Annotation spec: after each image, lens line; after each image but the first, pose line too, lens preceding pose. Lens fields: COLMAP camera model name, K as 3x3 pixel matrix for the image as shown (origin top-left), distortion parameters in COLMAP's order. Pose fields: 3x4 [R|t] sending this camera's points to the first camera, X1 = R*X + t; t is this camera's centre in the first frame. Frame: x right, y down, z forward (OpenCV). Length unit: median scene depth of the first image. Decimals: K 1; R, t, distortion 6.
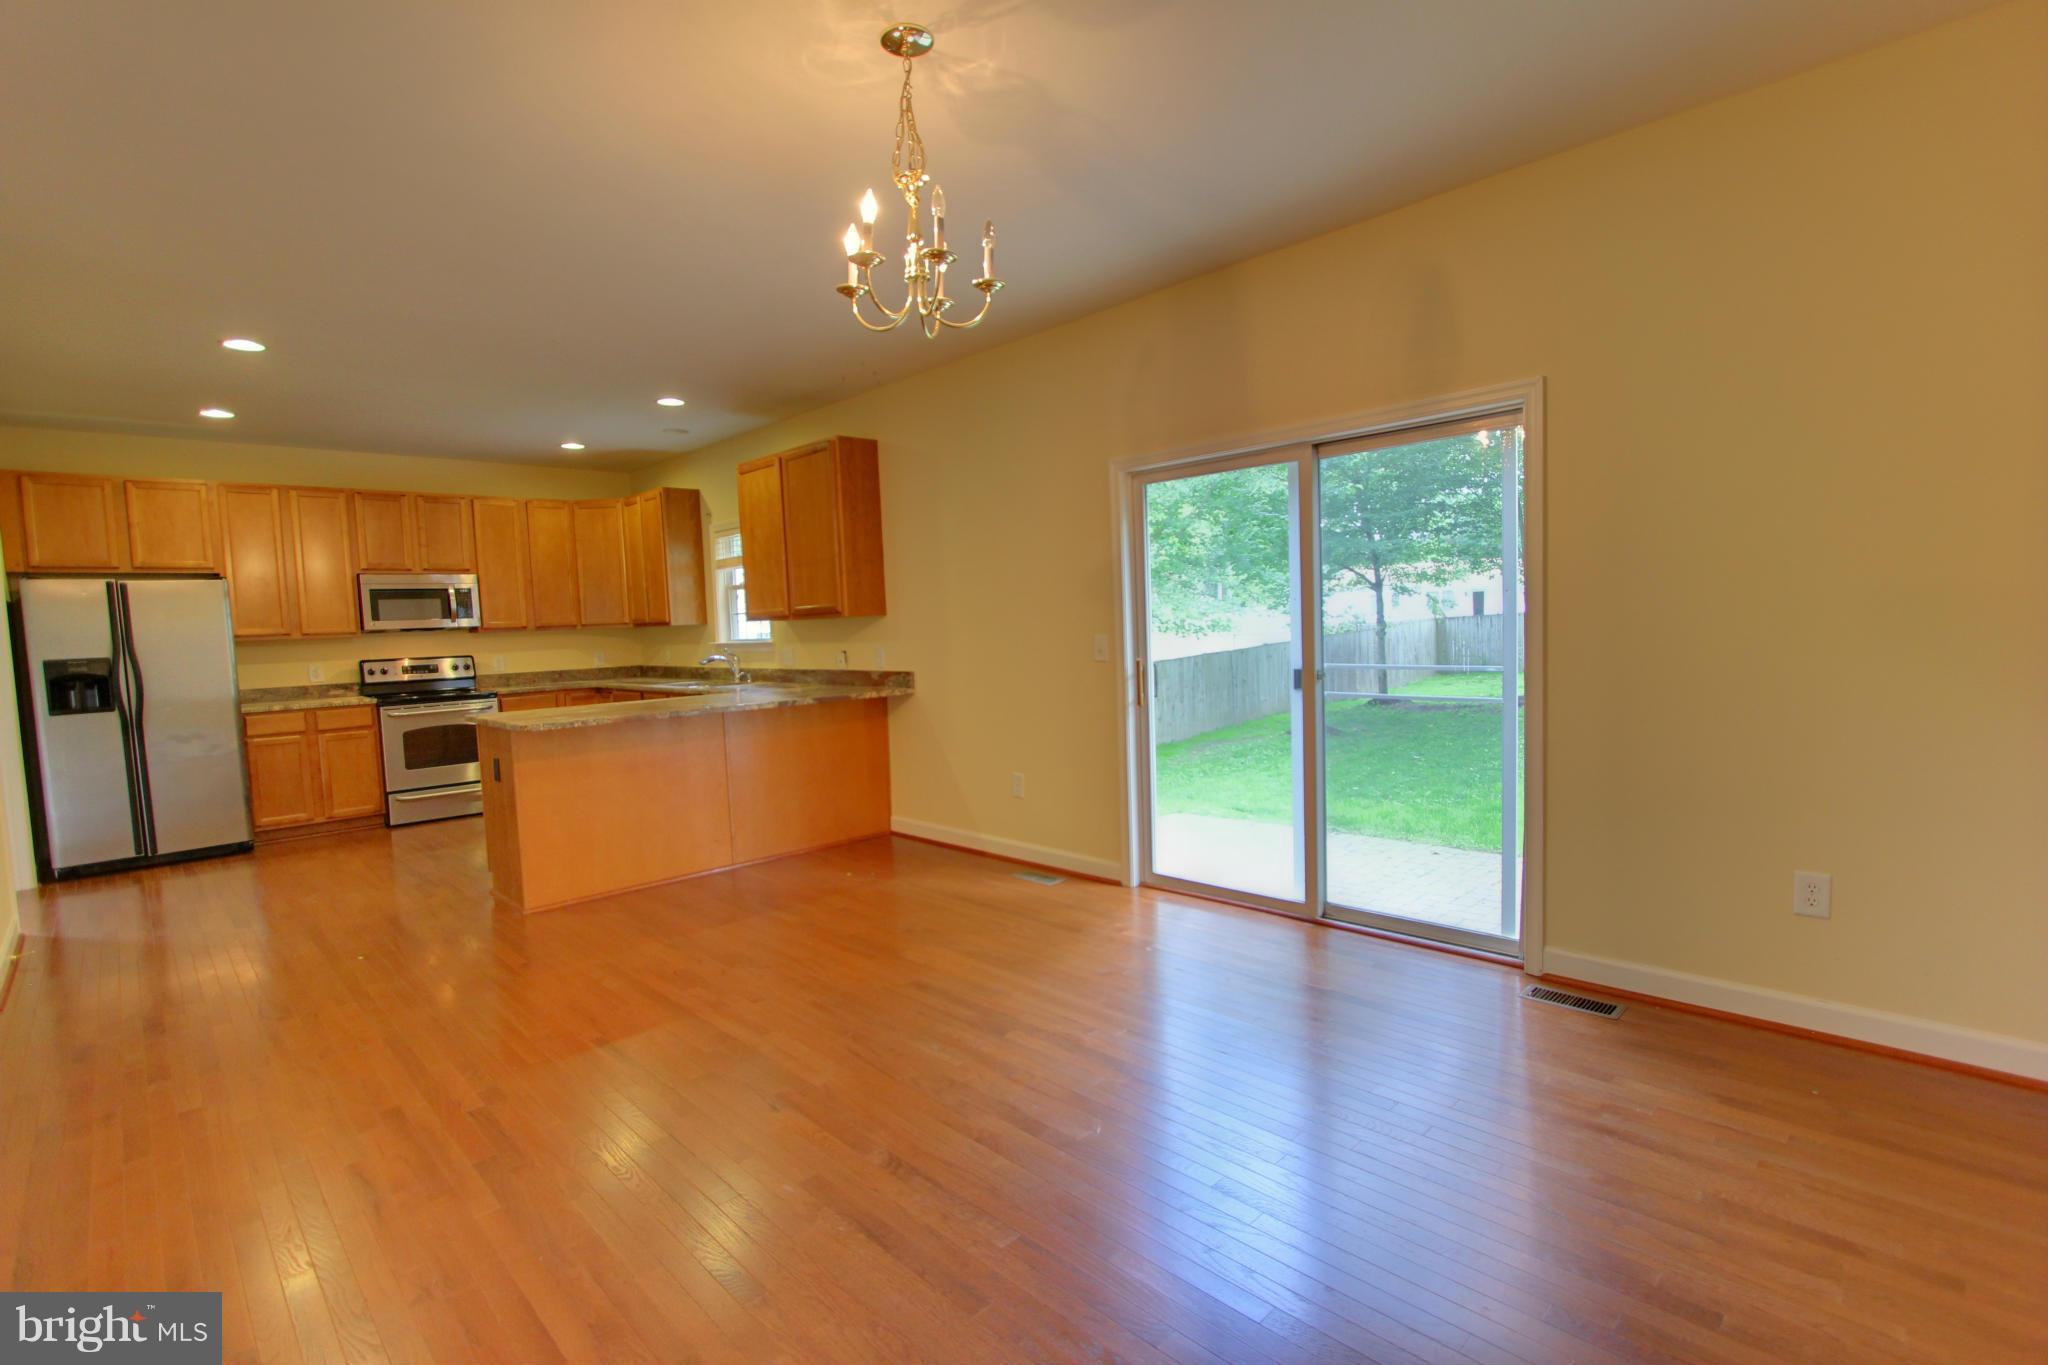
lens RADIAL K [[944.2, 0, 1040.9], [0, 944.2, 684.1], [0, 0, 1]] dist [-0.015607, 0.000320]
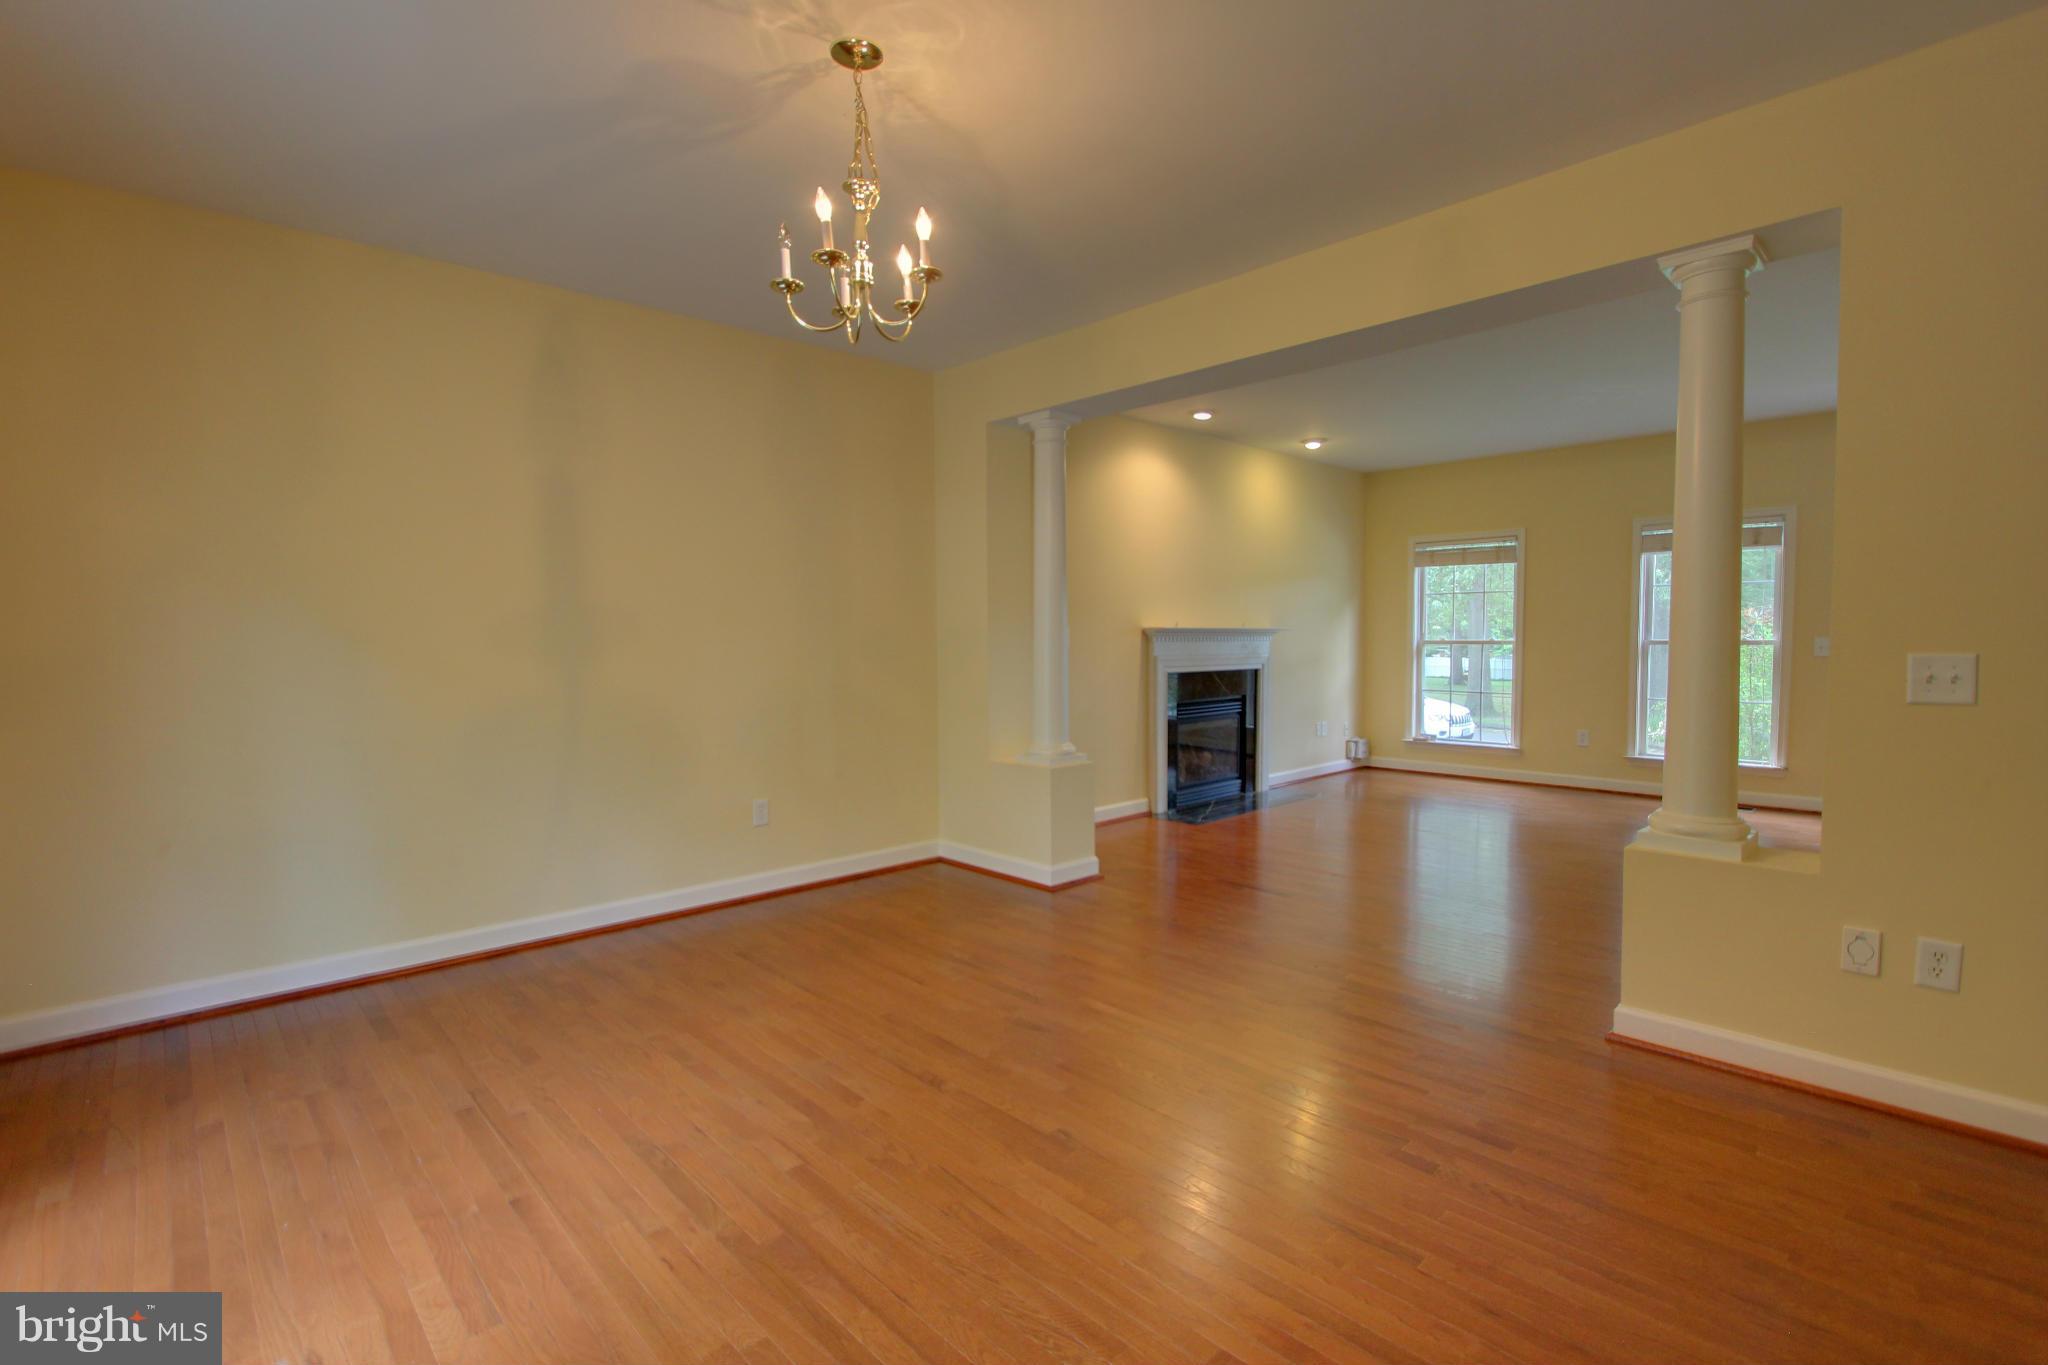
lens RADIAL K [[944.2, 0, 1036.8], [0, 944.2, 690.5], [0, 0, 1]] dist [-0.015607, 0.000320]
pose [[-0.998672, 0.045174, 0.024789, -0.128390], [0.047958, 0.990811, 0.126468, -0.047788], [-0.018848, 0.127489, -0.991661, 0.809436]]
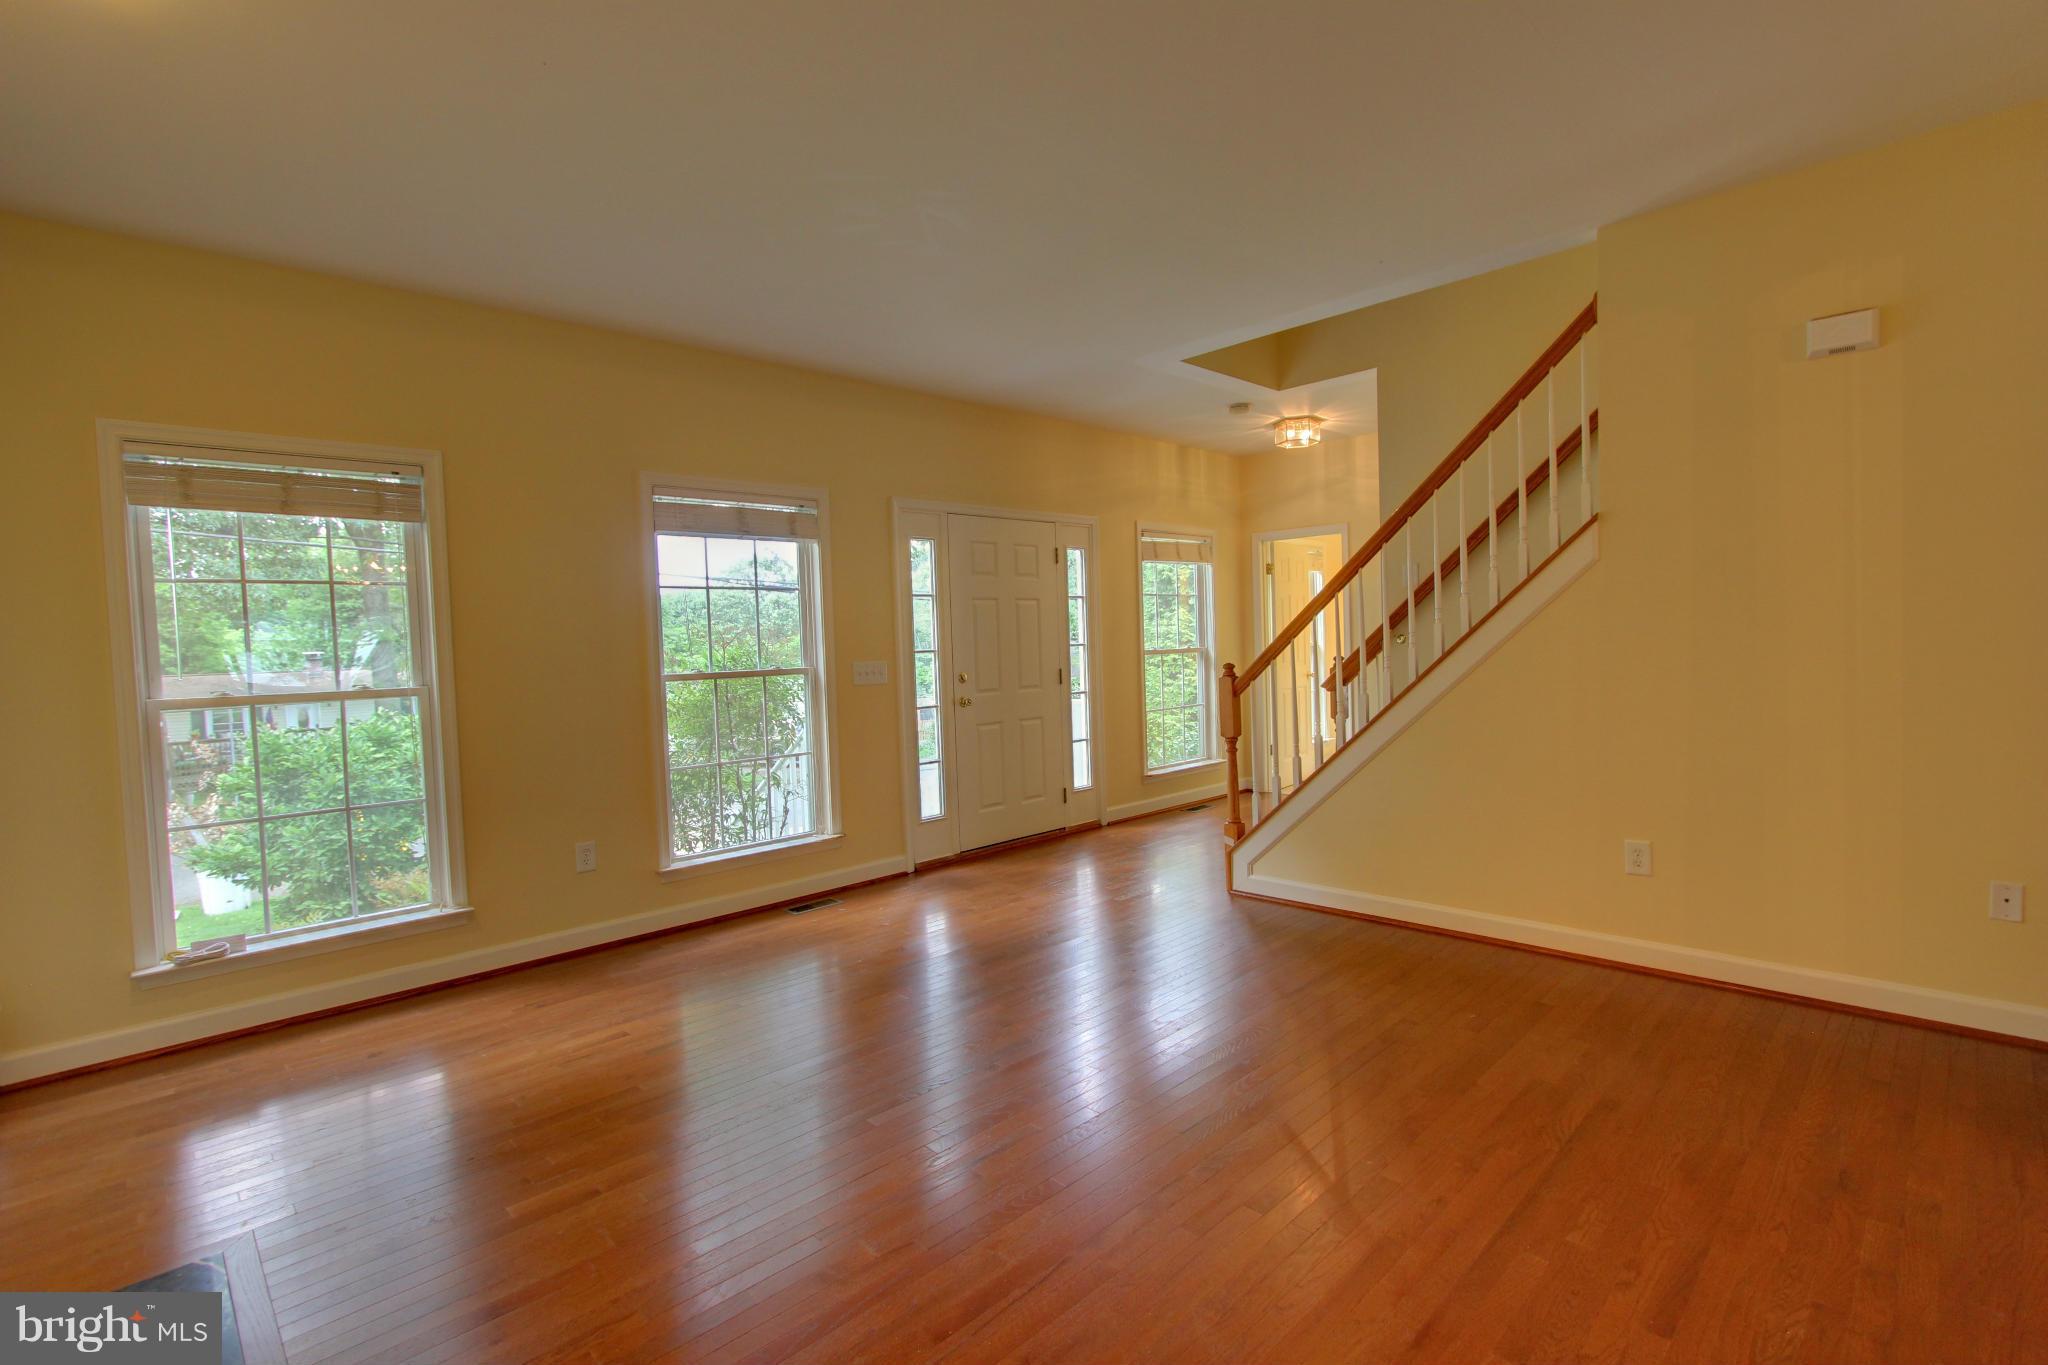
lens RADIAL K [[944.2, 0, 1031.1], [0, 944.2, 683.9], [0, 0, 1]] dist [-0.015607, 0.000320]
pose [[-0.004376, 0.082564, -0.996576, -0.146628], [-0.033542, 0.996013, 0.082664, 0.015175], [0.999428, 0.033789, -0.001589, -0.128713]]
